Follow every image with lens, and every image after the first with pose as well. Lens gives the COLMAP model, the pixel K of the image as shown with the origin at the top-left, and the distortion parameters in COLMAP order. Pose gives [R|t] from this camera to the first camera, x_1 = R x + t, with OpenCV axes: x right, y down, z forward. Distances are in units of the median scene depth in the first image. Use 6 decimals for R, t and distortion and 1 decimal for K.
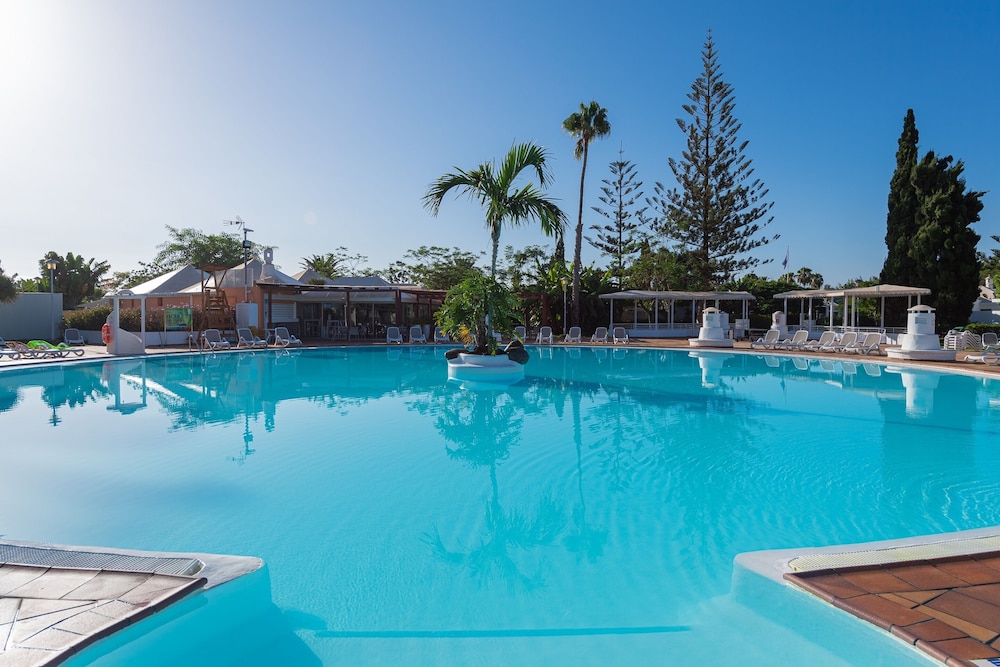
lens RADIAL K [[573.5, 0, 500.0], [0, 573.5, 333.5], [0, 0, 1]] dist [0.000518, -0.001381]
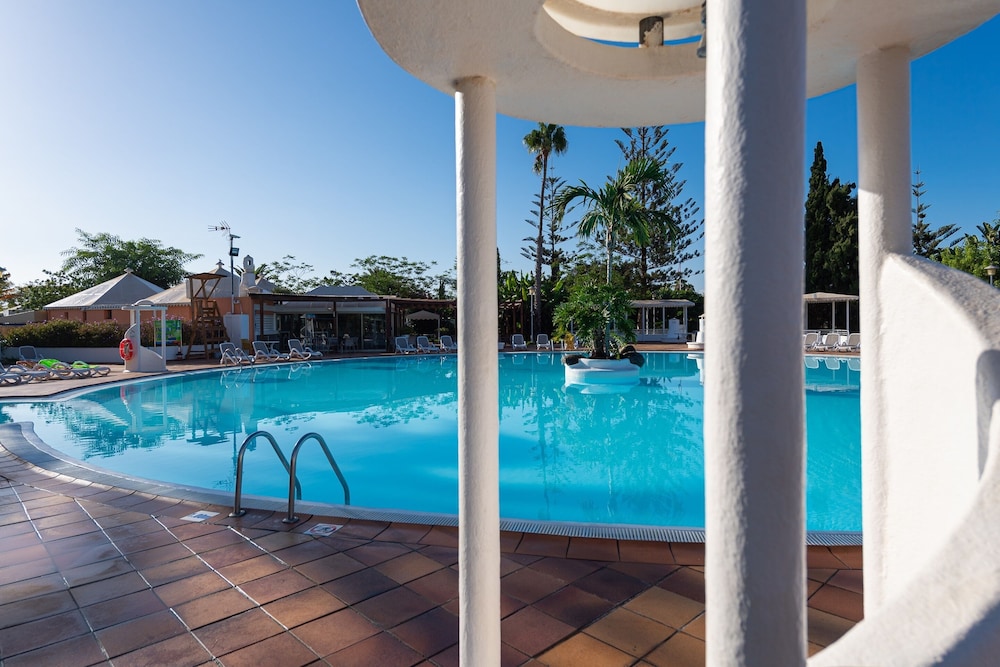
lens RADIAL K [[565.1, 0, 500.0], [0, 565.1, 333.5], [0, 0, 1]] dist [0.004385, 0.000929]
pose [[0.979118, -0.018423, 0.202458, -0.145739], [0.021841, 0.999654, -0.014663, 0.000378], [-0.202117, 0.018779, 0.979181, 0.011225]]
